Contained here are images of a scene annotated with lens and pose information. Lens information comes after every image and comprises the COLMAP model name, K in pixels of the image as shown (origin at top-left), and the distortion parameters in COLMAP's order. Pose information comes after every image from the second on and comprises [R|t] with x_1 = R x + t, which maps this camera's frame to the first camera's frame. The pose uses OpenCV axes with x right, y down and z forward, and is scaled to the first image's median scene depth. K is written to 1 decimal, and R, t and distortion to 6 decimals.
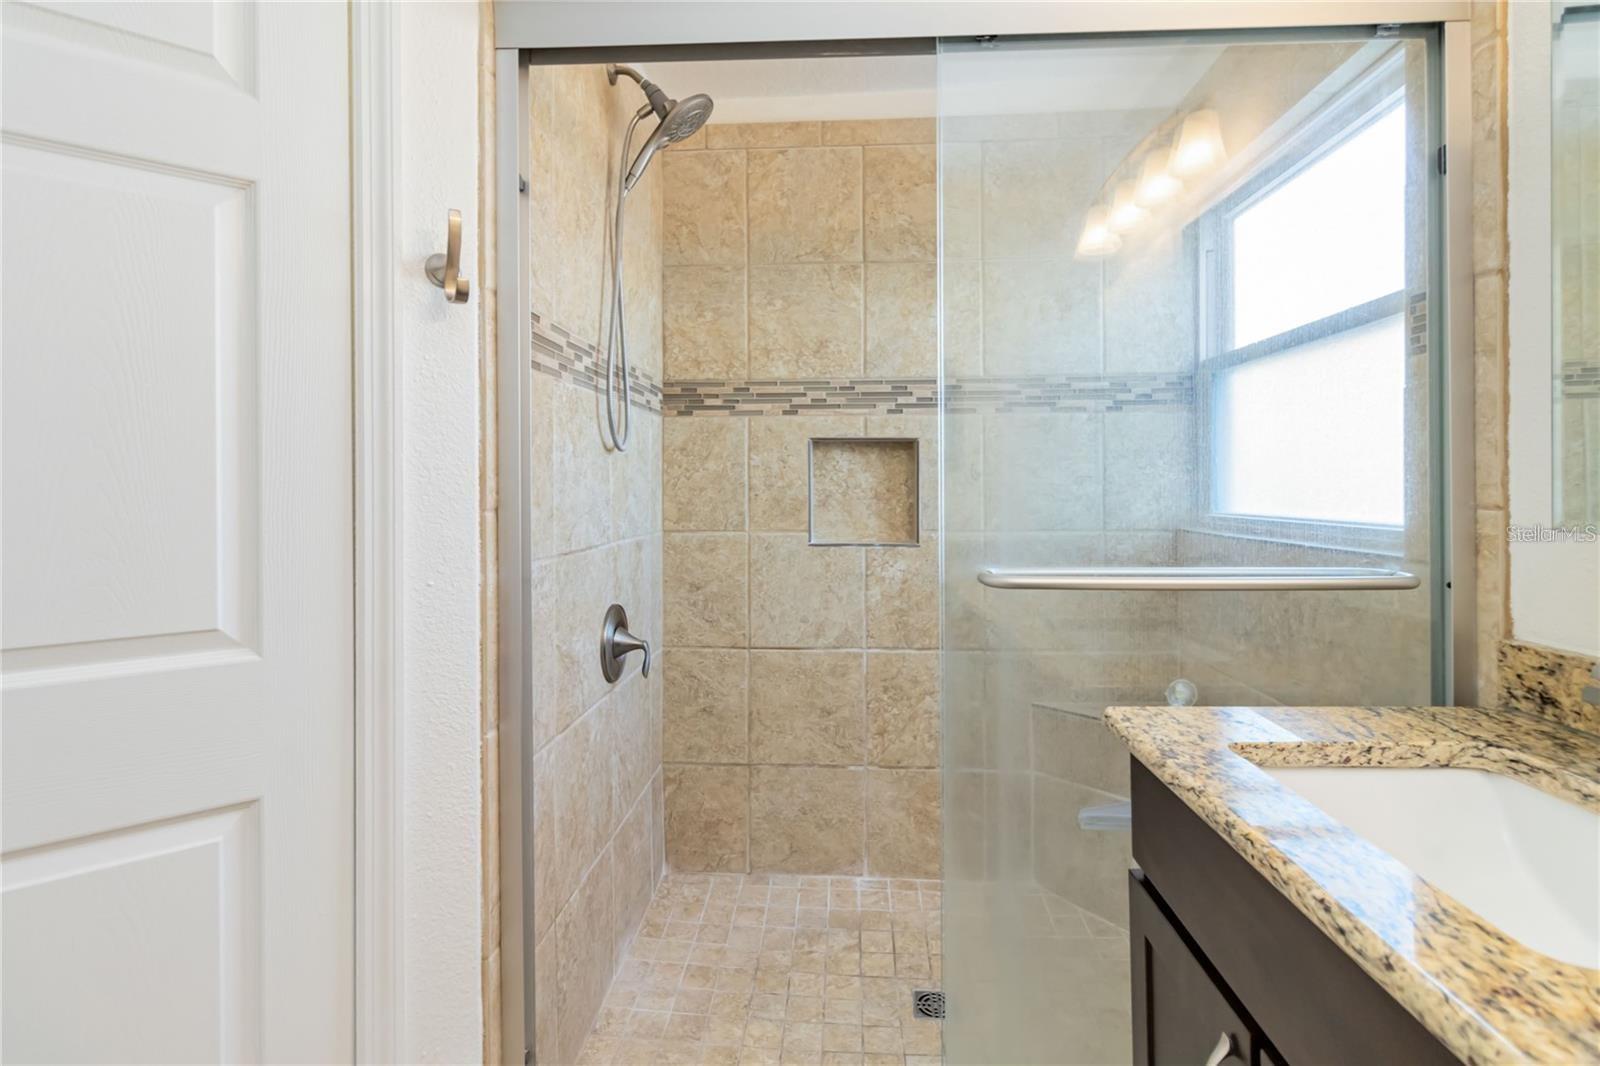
lens RADIAL K [[760.0, 0, 802.2], [0, 760.0, 481.5], [0, 0, 1]] dist [-0.000531, 0.000593]
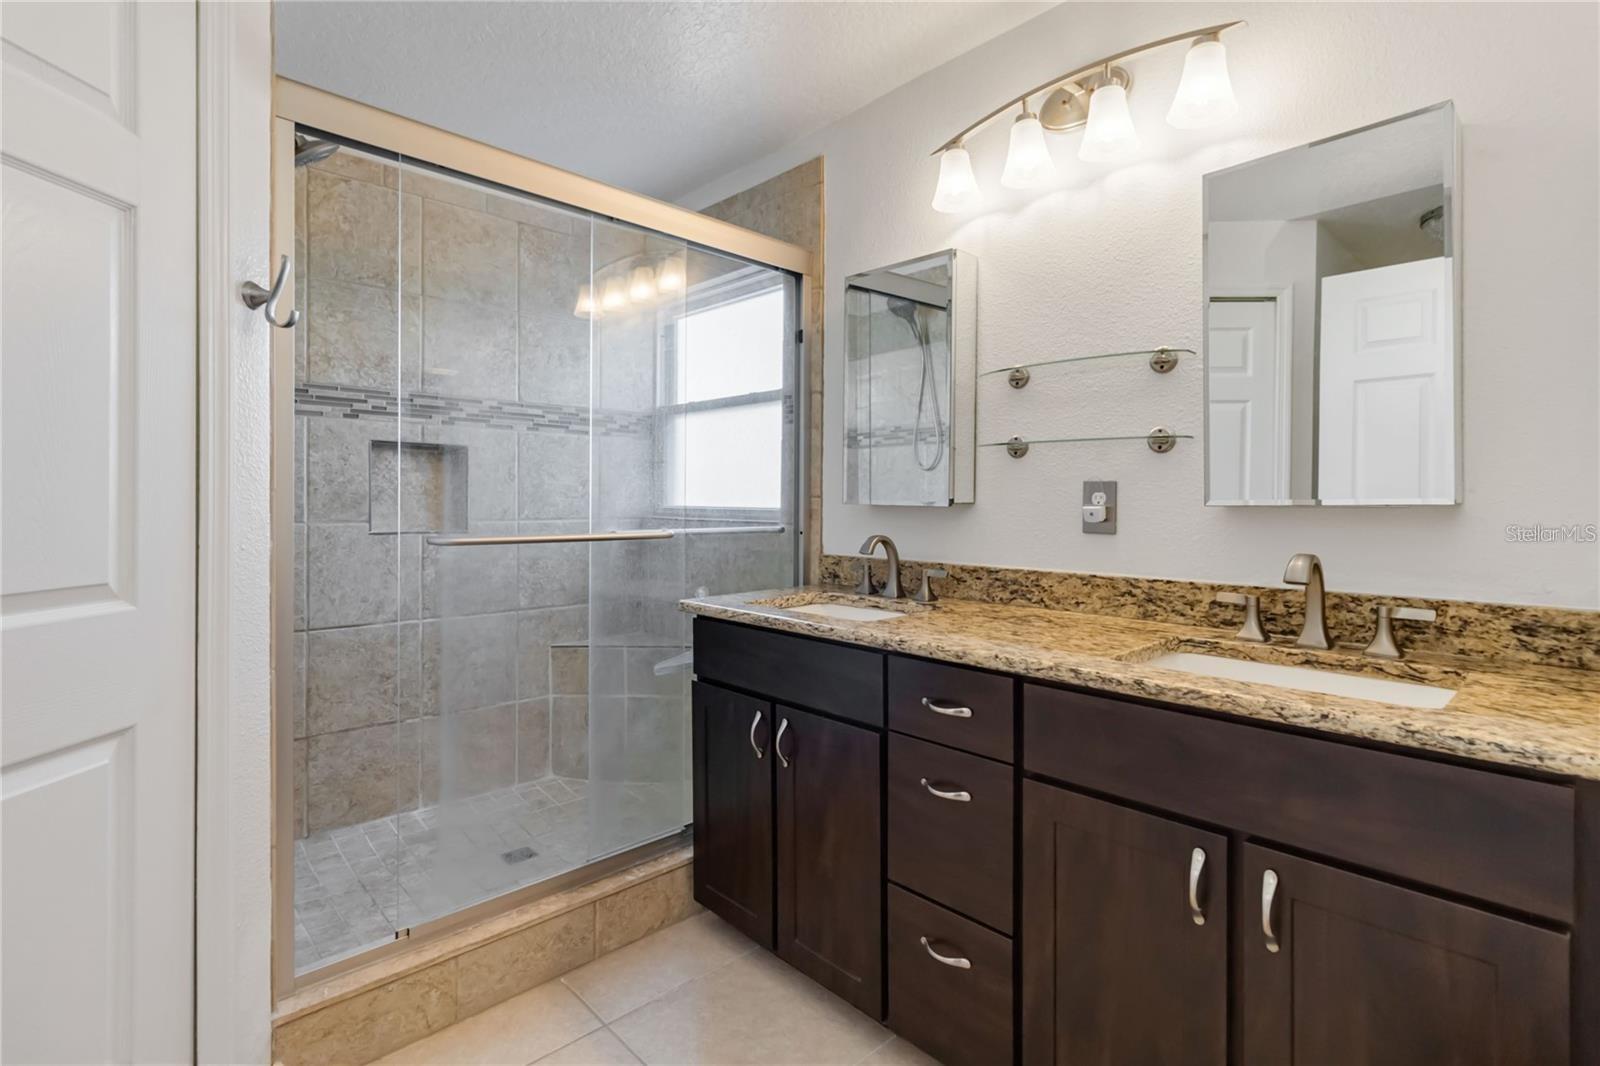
lens RADIAL K [[760.0, 0, 802.2], [0, 760.0, 481.5], [0, 0, 1]] dist [-0.000531, 0.000593]
pose [[0.682403, 0.026863, 0.730483, -0.385171], [-0.016735, 0.999637, -0.021128, 0.018432], [-0.730785, 0.002193, 0.682604, -0.253547]]
